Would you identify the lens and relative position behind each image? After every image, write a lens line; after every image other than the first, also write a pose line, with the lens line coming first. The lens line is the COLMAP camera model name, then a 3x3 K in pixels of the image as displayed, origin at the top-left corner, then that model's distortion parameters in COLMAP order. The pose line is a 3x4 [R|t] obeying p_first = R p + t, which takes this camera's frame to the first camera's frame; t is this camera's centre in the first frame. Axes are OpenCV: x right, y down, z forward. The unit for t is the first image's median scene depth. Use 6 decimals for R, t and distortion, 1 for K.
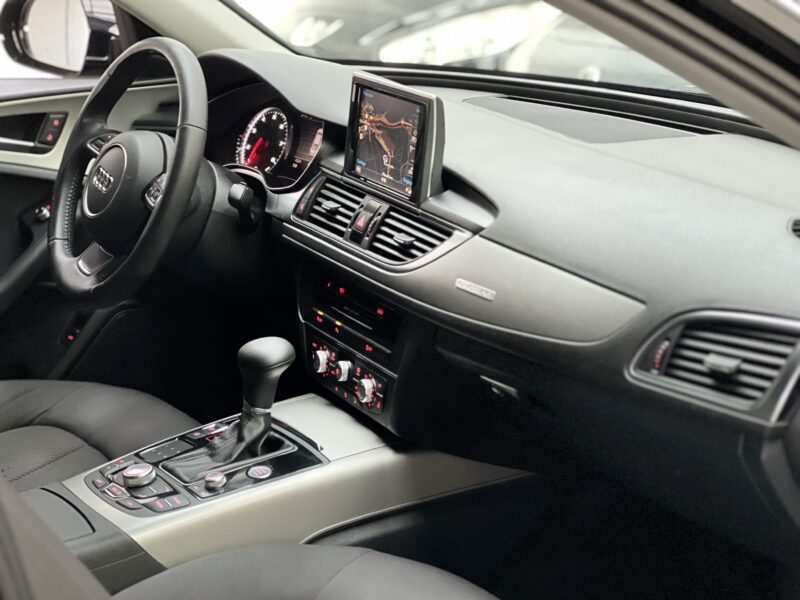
lens RADIAL K [[1761.9, 0, 399.6], [0, 1761.9, 299.6], [0, 0, 1]] dist [-0.021994, 0.000000]
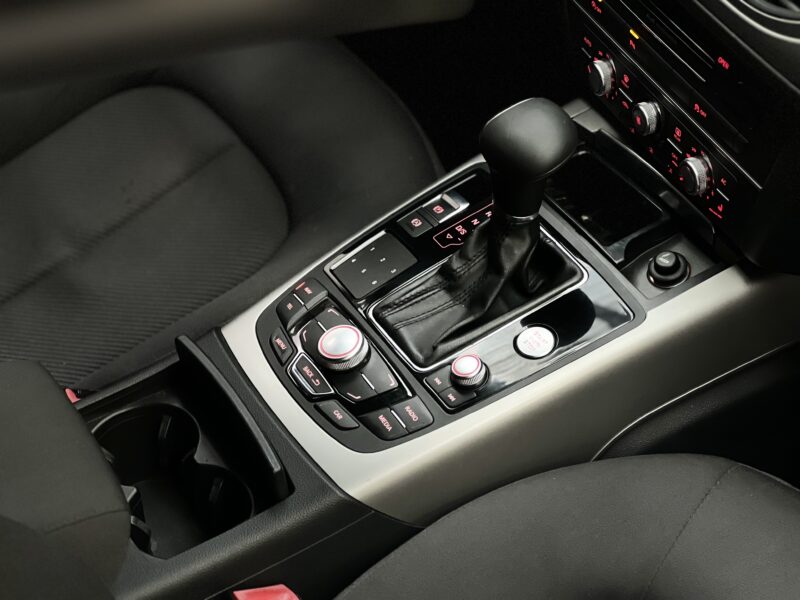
lens RADIAL K [[1761.9, 0, 399.3], [0, 1761.9, 302.1], [0, 0, 1]] dist [-0.021994, 0.000000]
pose [[0.994089, -0.059368, -0.090901, -0.067374], [0.094980, 0.881142, 0.463214, -0.200286], [0.052596, -0.469109, 0.881573, 0.437417]]
